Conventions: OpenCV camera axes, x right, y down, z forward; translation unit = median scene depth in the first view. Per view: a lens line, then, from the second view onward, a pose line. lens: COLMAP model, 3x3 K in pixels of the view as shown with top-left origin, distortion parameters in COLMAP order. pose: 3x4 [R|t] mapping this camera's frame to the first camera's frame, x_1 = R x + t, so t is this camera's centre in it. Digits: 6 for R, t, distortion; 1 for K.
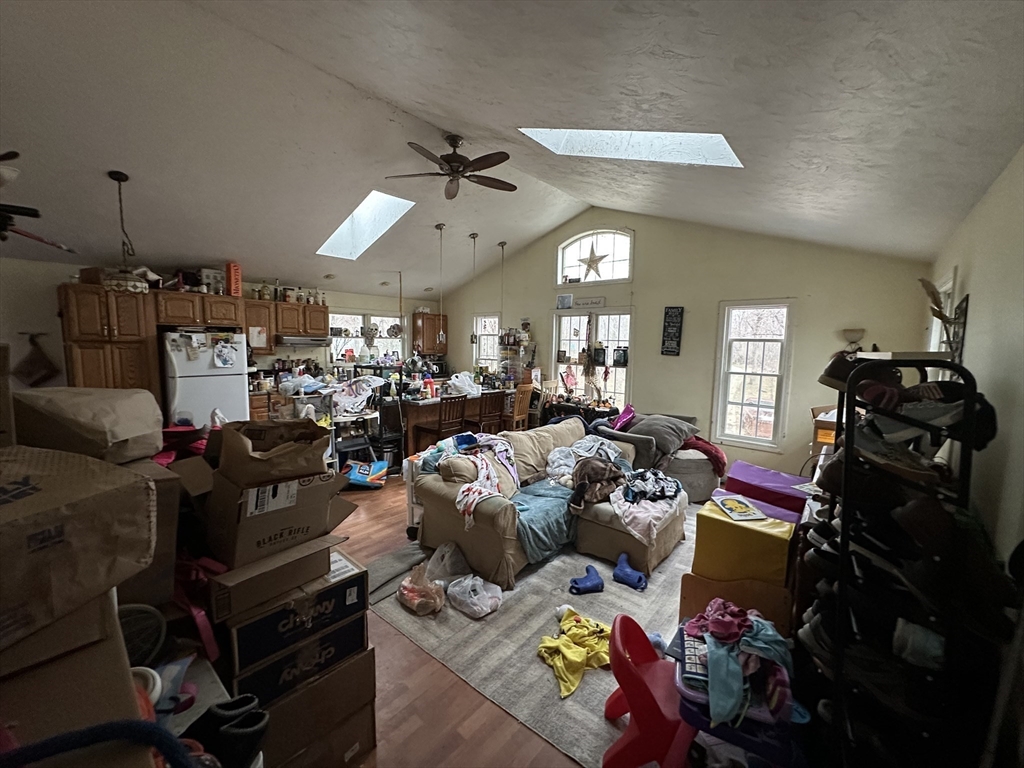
lens RADIAL K [[408.2, 0, 508.2], [0, 408.2, 384.2], [0, 0, 1]] dist [-0.003177, 0.000029]
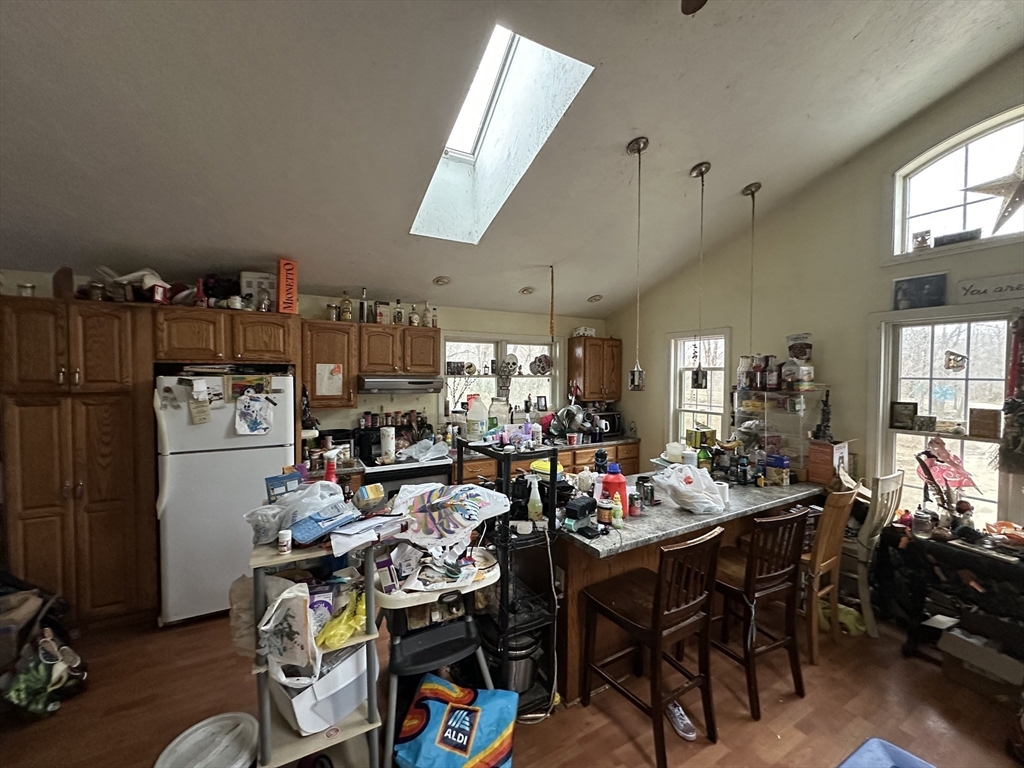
lens RADIAL K [[408.2, 0, 509.0], [0, 408.2, 387.4], [0, 0, 1]] dist [-0.003177, 0.000029]
pose [[0.939742, -0.000490, -0.341883, -0.136678], [-0.024242, 0.997387, -0.068061, -0.065390], [0.341023, 0.072248, 0.937275, 0.491620]]
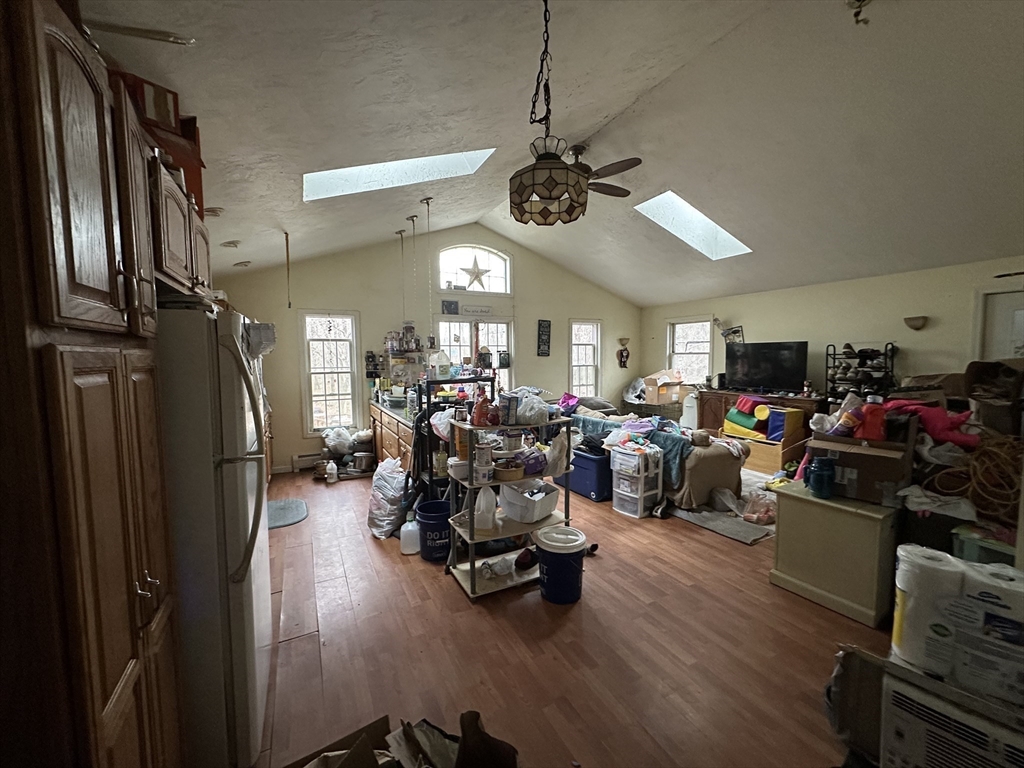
lens RADIAL K [[408.2, 0, 510.9], [0, 408.2, 381.5], [0, 0, 1]] dist [-0.003177, 0.000029]
pose [[0.358171, -0.088044, 0.929495, -0.816443], [0.110252, 0.992567, 0.051534, -0.062248], [-0.927123, 0.084021, 0.365216, 0.559133]]
